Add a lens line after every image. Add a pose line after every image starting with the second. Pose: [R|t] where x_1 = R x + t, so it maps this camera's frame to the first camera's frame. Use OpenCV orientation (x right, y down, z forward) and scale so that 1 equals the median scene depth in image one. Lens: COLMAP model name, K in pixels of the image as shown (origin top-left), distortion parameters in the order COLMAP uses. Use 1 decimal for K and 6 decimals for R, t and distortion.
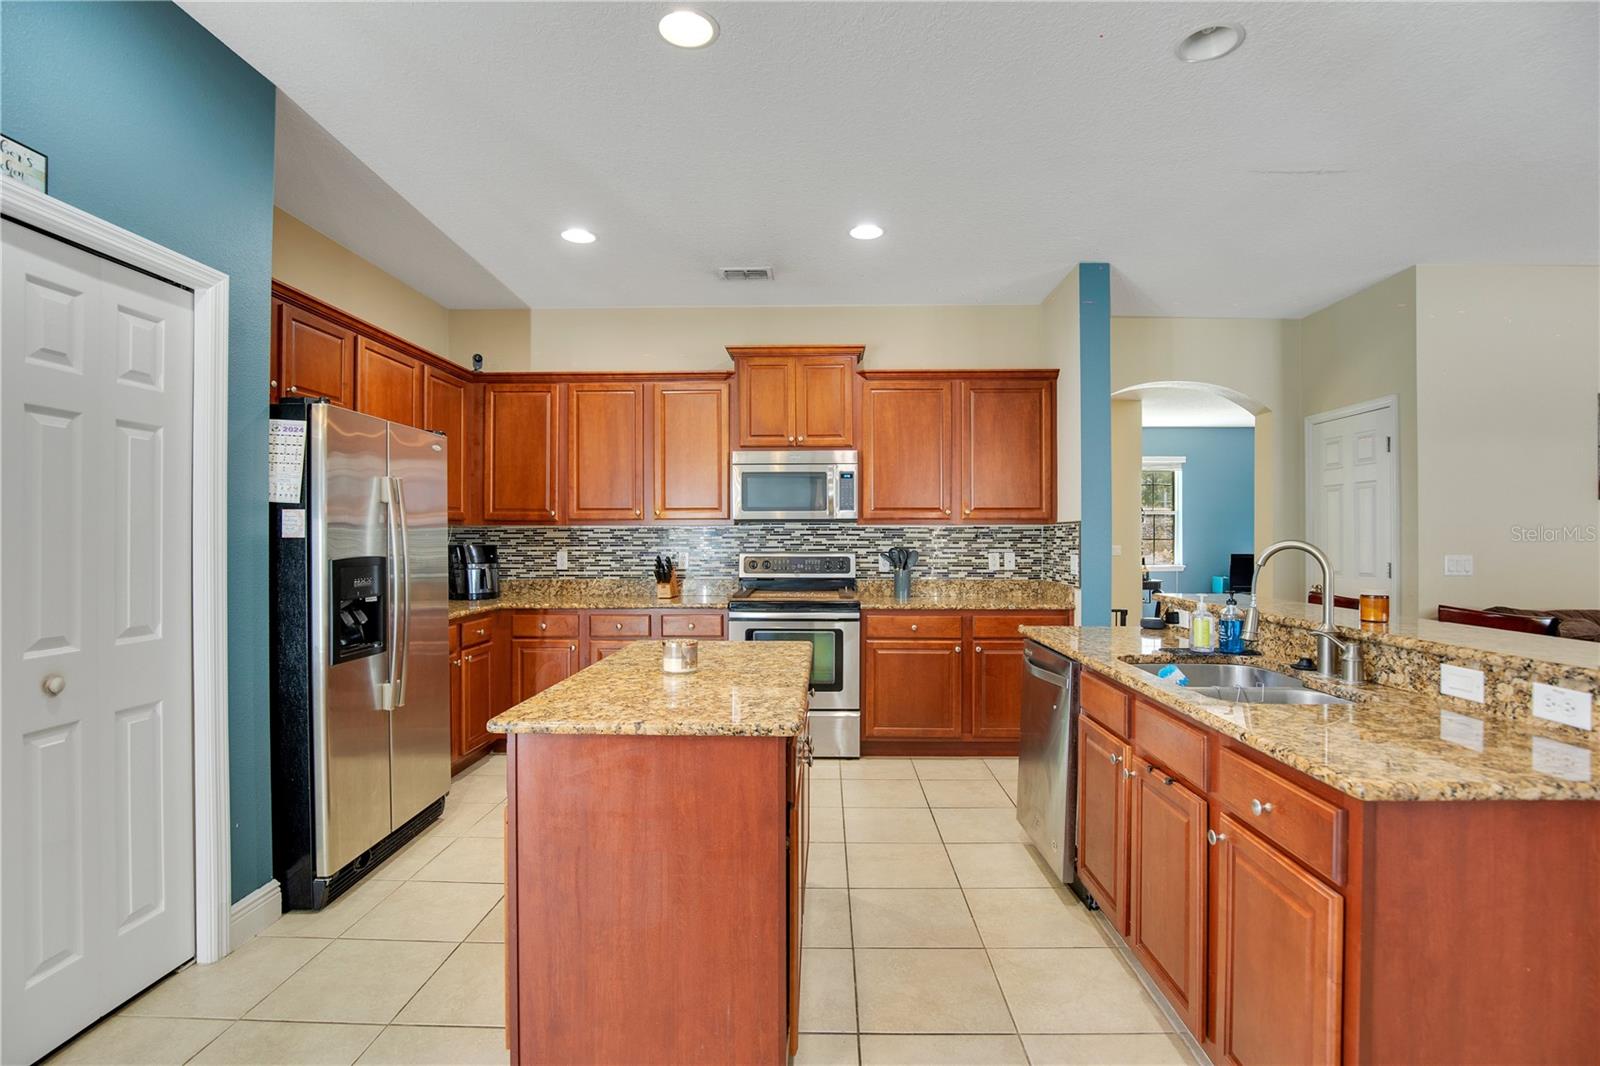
lens RADIAL K [[772.6, 0, 808.2], [0, 772.6, 532.5], [0, 0, 1]] dist [-0.031143, 0.001634]
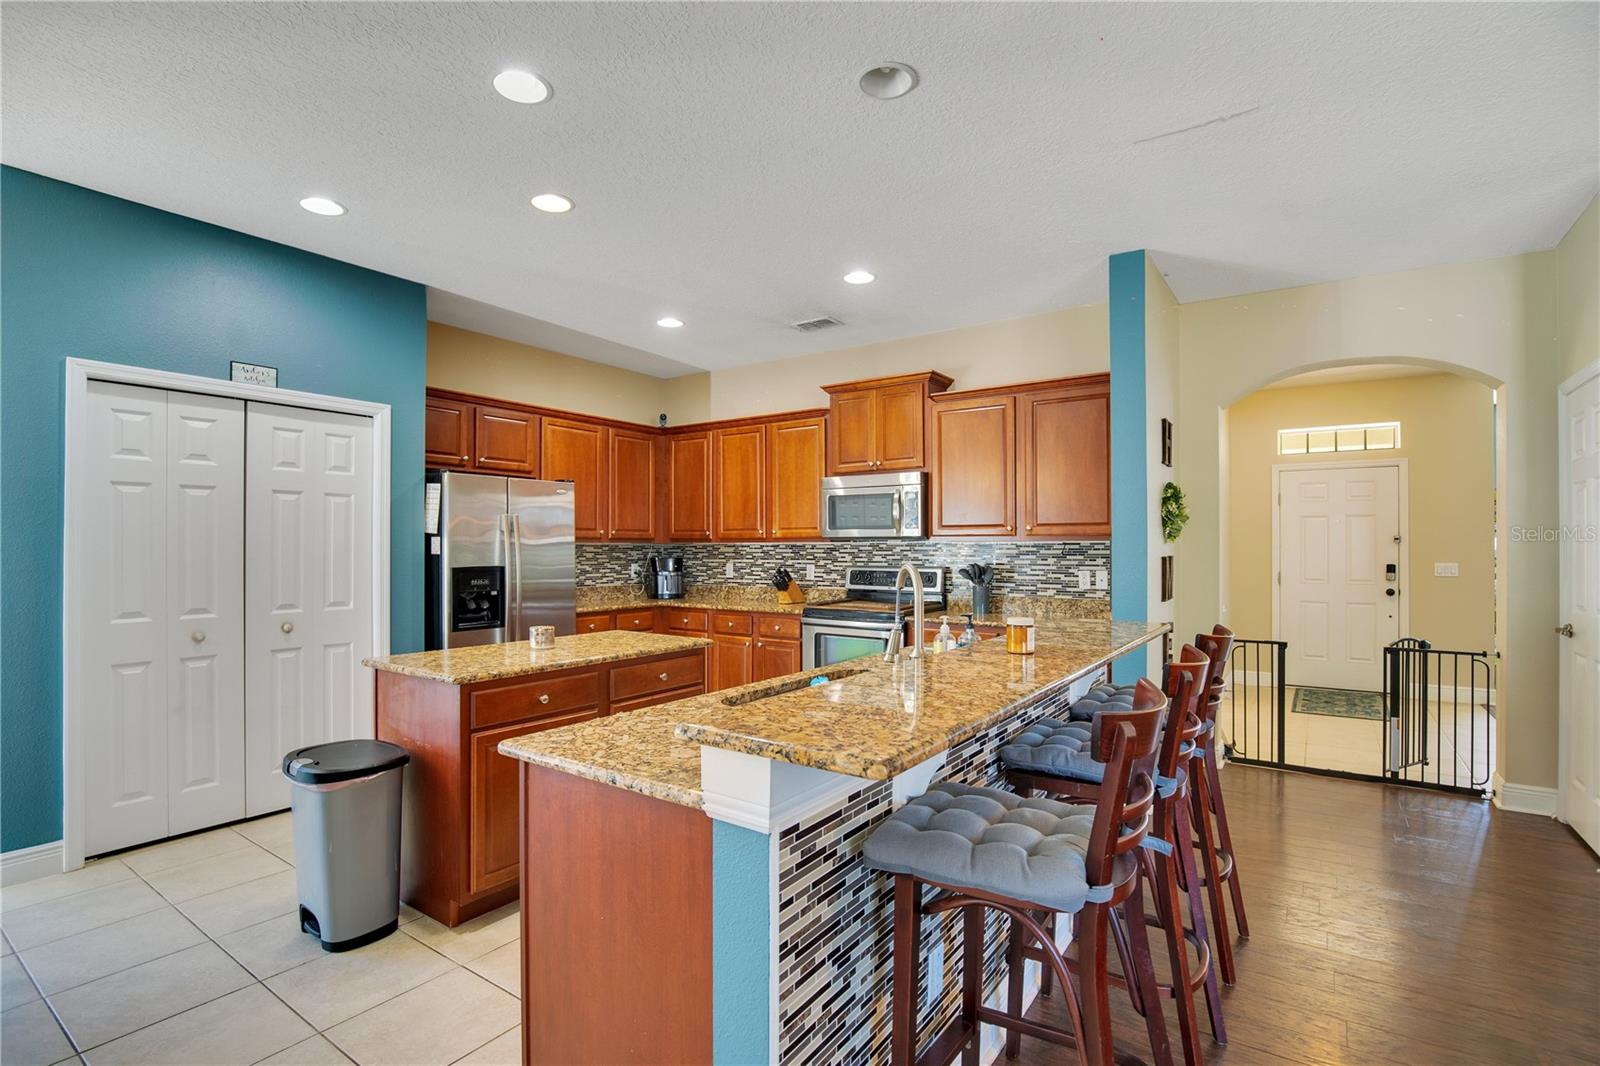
lens RADIAL K [[772.6, 0, 792.1], [0, 772.6, 536.5], [0, 0, 1]] dist [-0.031143, 0.001634]
pose [[0.826720, -0.007052, -0.562569, 0.500541], [0.002430, 0.999957, -0.008964, -0.007930], [0.562608, 0.006044, 0.826702, 0.026805]]
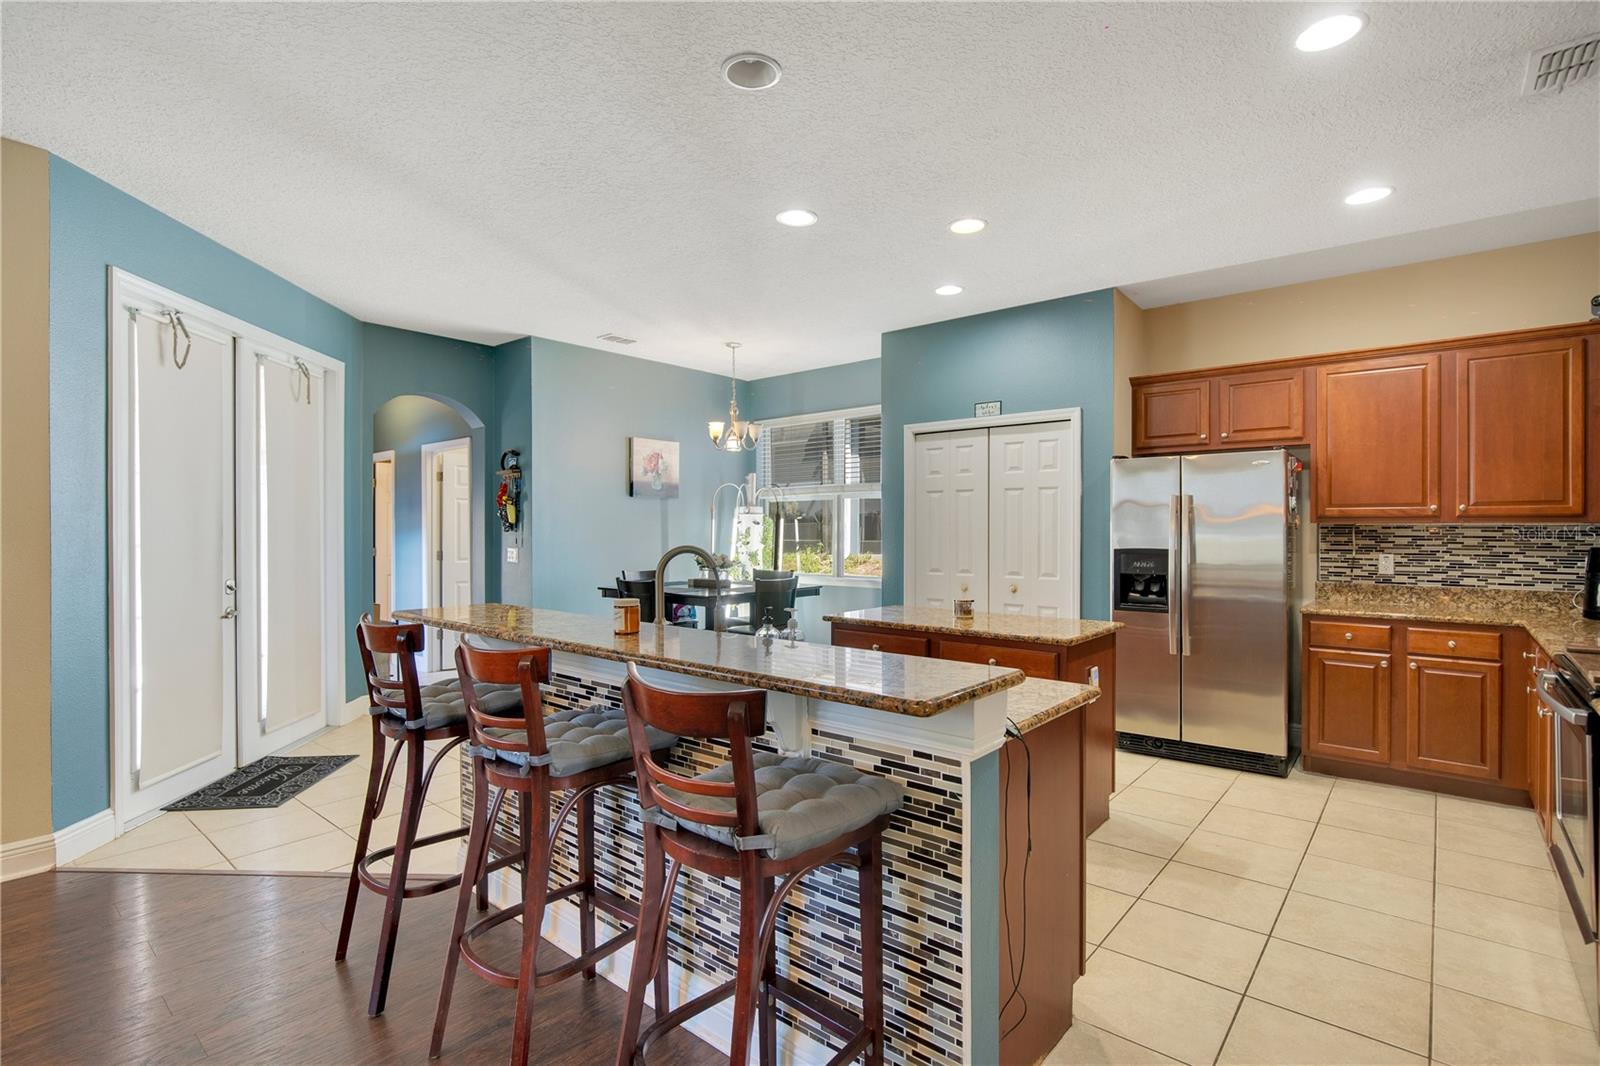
lens RADIAL K [[772.6, 0, 801.8], [0, 772.6, 530.9], [0, 0, 1]] dist [-0.031143, 0.001634]
pose [[-0.656477, 0.002700, -0.754341, 0.643306], [0.004945, 0.999988, -0.000724, -0.004007], [0.754330, -0.004206, -0.656482, 0.894523]]
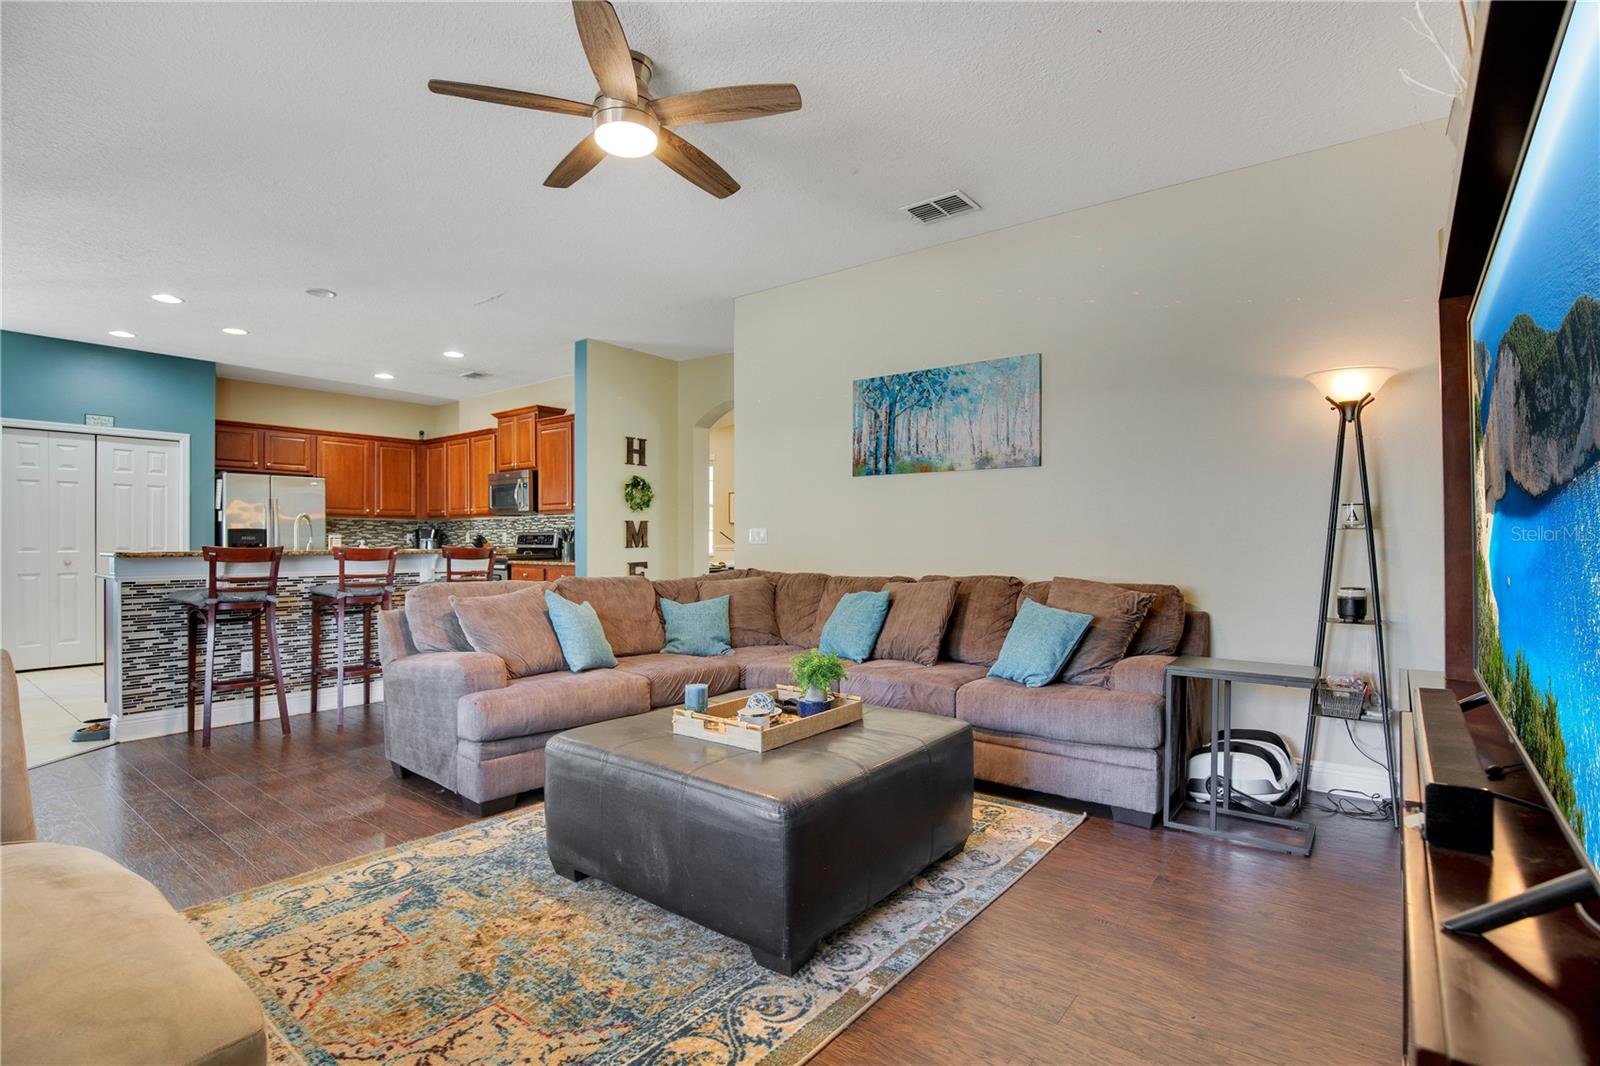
lens RADIAL K [[772.6, 0, 793.5], [0, 772.6, 538.8], [0, 0, 1]] dist [-0.031143, 0.001634]
pose [[0.801028, -0.001971, -0.598624, 1.487680], [0.003921, 0.999990, 0.001954, 0.041465], [0.598615, -0.003912, 0.801028, 0.007591]]
